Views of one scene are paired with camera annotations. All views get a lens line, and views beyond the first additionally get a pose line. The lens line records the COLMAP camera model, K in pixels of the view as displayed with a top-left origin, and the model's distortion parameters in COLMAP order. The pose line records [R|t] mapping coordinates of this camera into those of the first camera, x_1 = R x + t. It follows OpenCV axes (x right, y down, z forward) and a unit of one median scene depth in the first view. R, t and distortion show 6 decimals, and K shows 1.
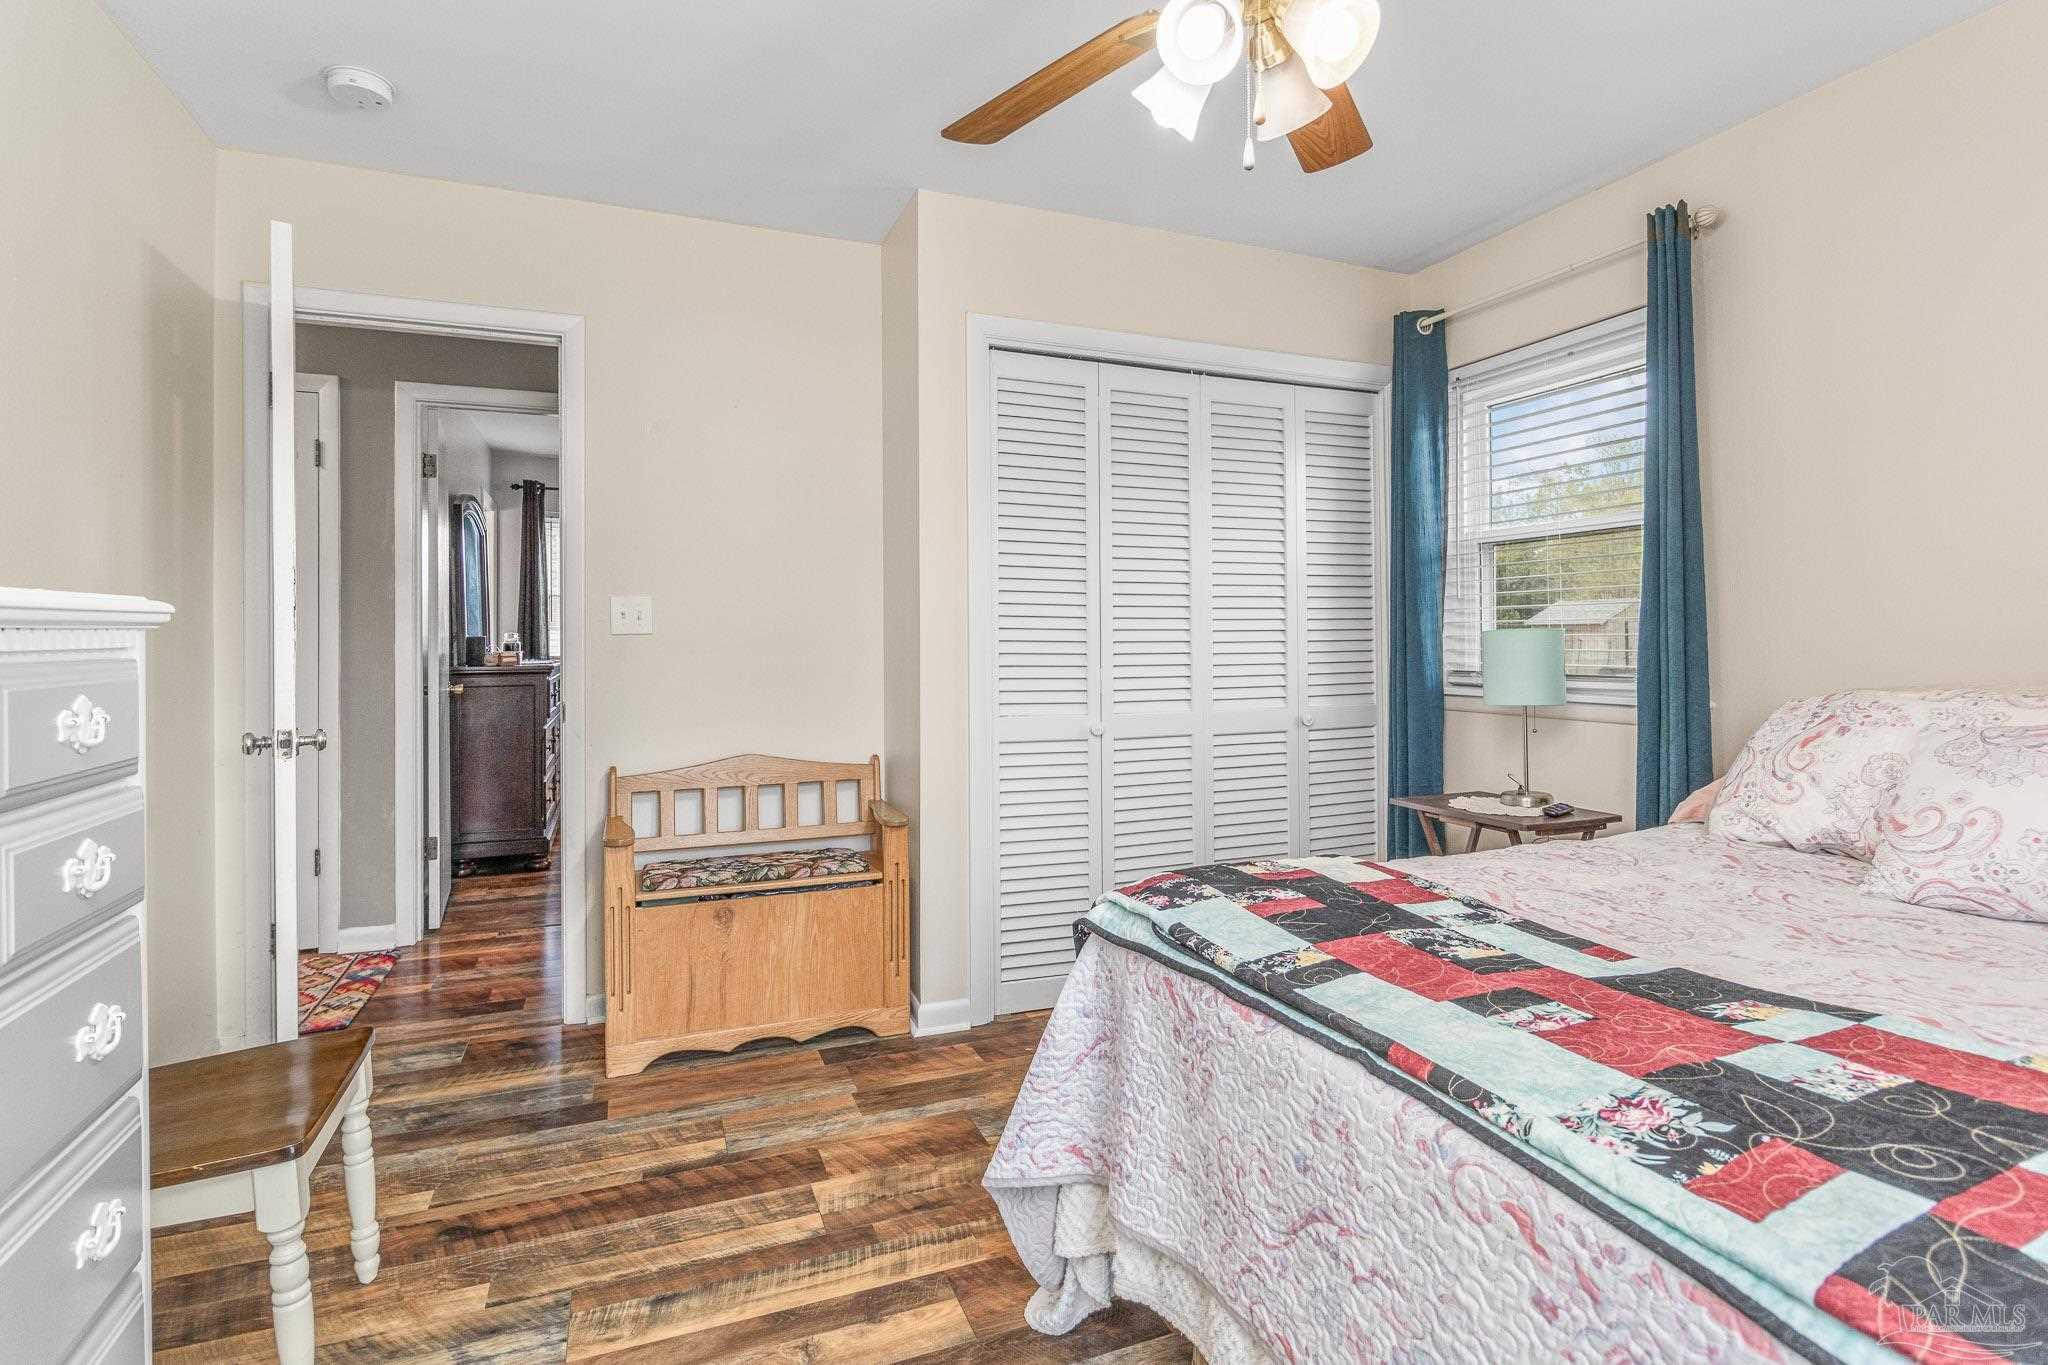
lens RADIAL K [[996.6, 0, 1048.4], [0, 996.6, 649.9], [0, 0, 1]] dist [0.002143, -0.000821]
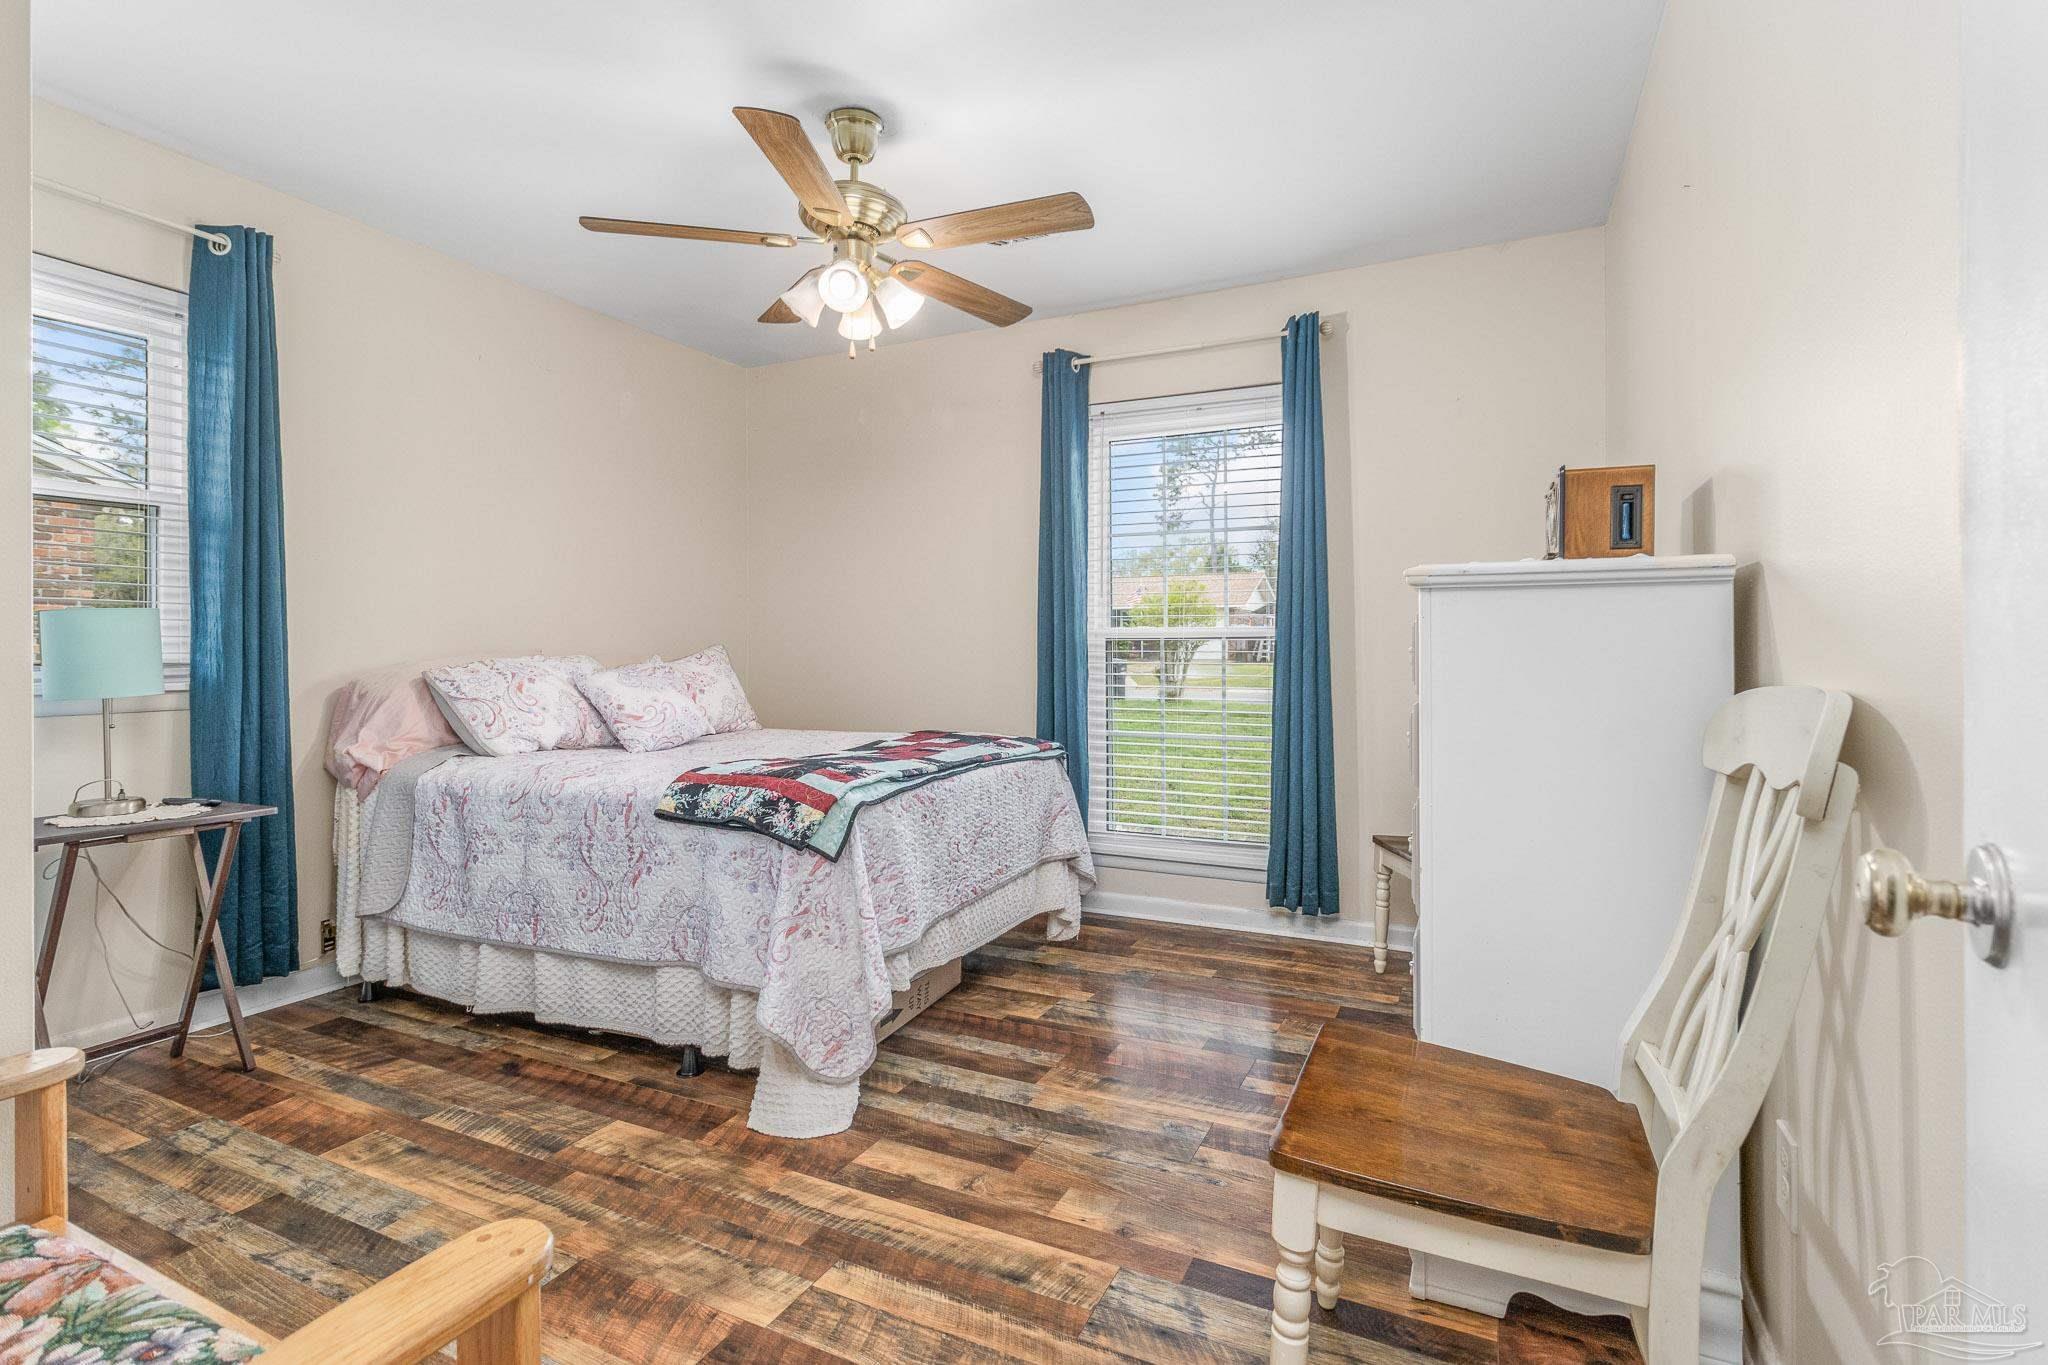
lens RADIAL K [[958.9, 0, 1020.9], [0, 958.9, 675.6], [0, 0, 1]] dist [-0.002154, 0.001008]
pose [[-0.660447, -0.010590, 0.750798, -1.037610], [0.007606, 0.999755, 0.020792, 0.048801], [-0.750834, 0.019443, -0.660204, 1.536529]]
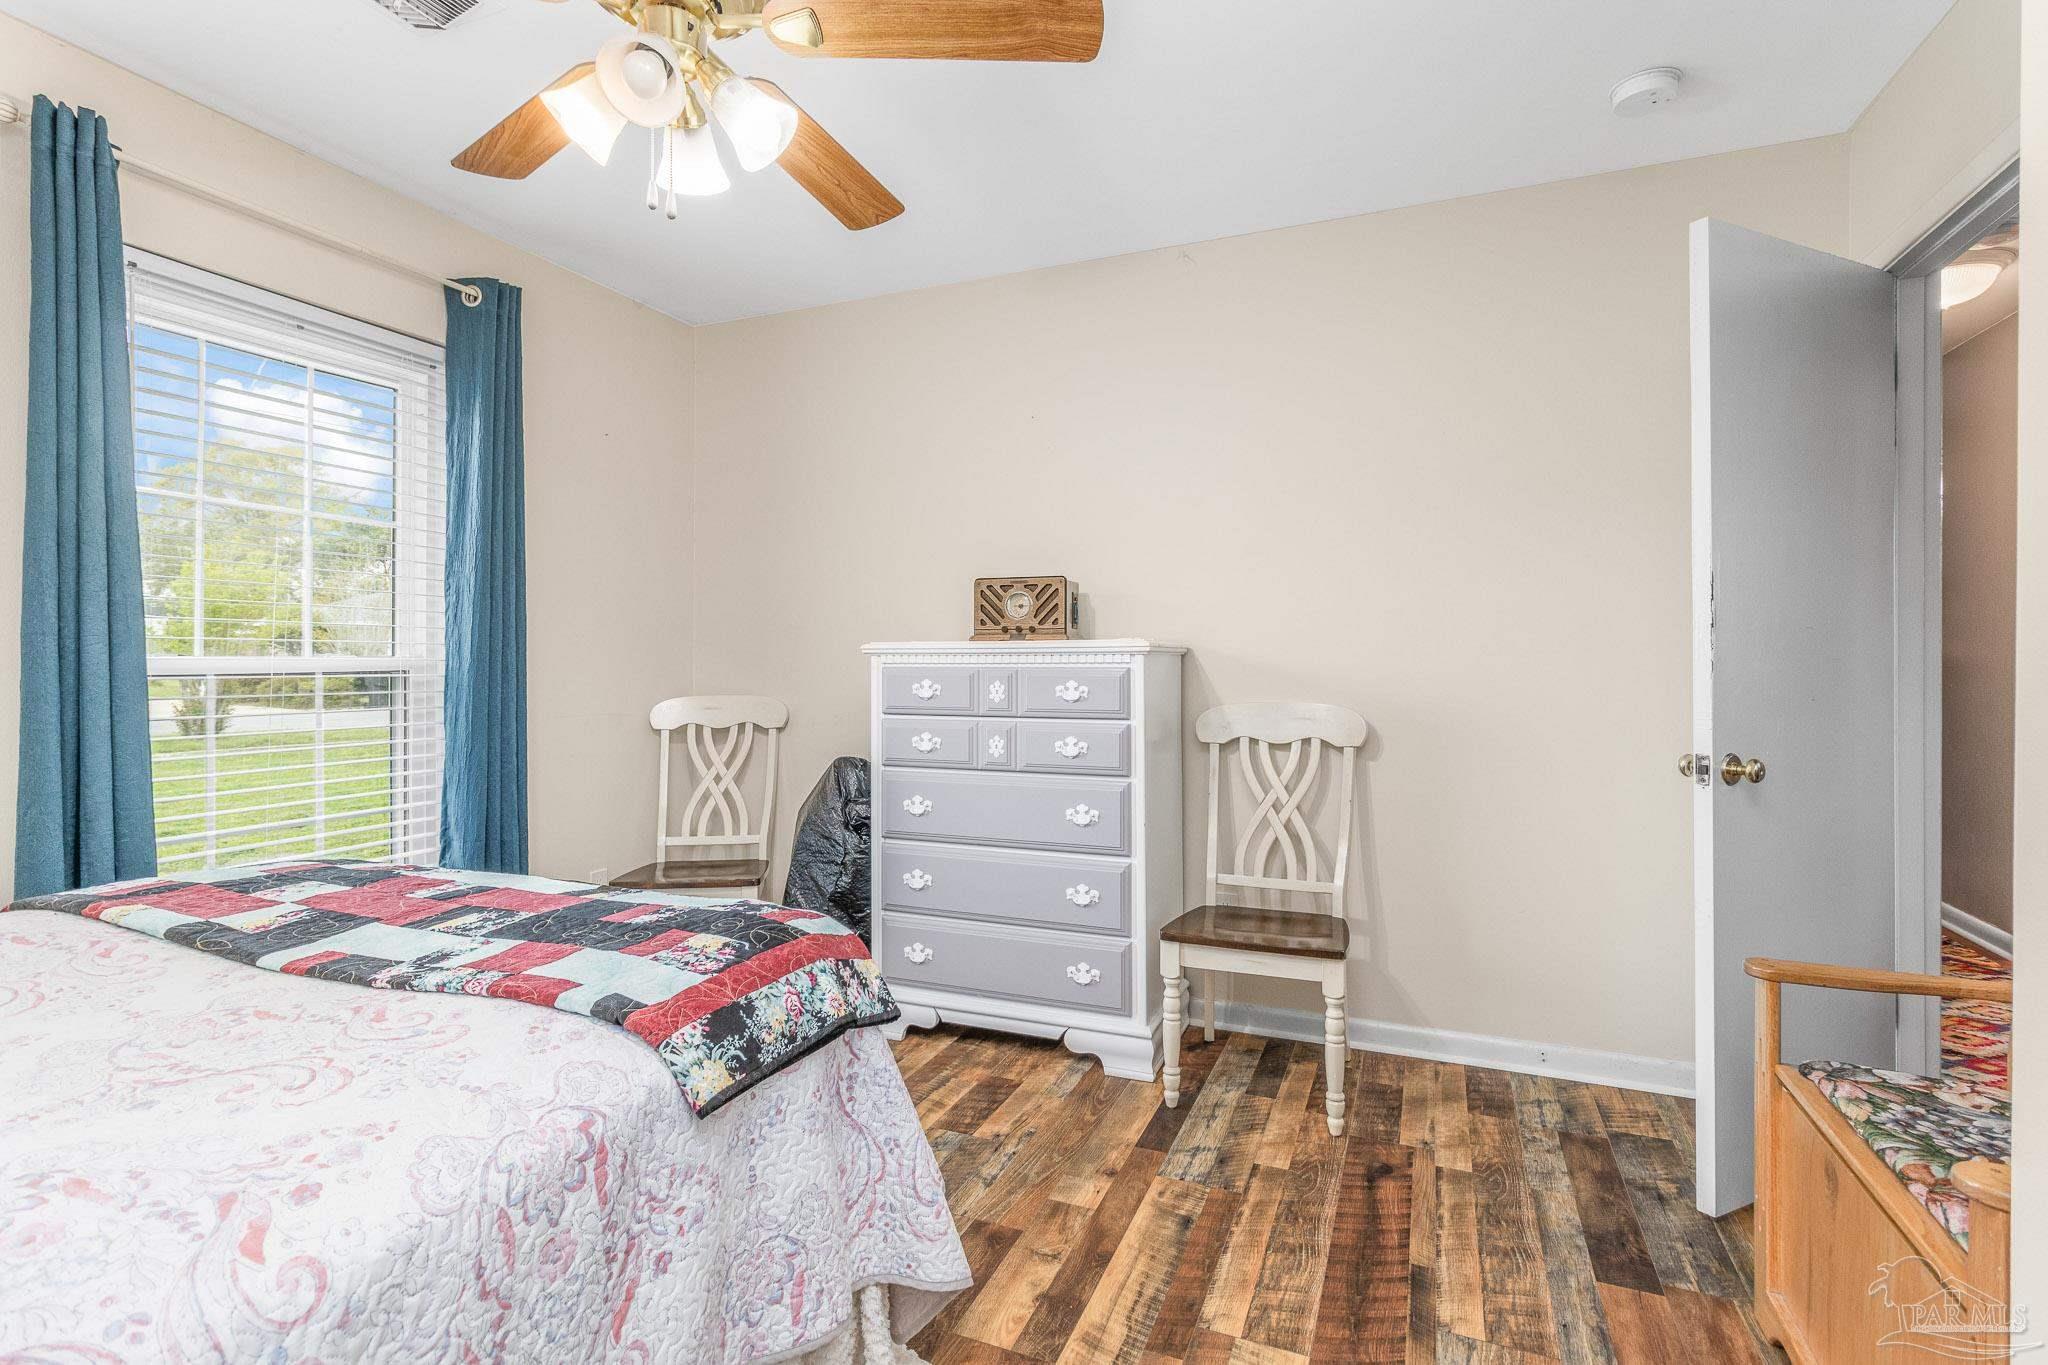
lens RADIAL K [[958.9, 0, 1029.7], [0, 958.9, 662.7], [0, 0, 1]] dist [-0.002154, 0.001008]
pose [[-0.709181, 0.000010, -0.705027, 0.526787], [-0.008772, 0.999922, 0.008837, -0.019486], [0.704972, 0.012451, -0.709126, 1.604393]]
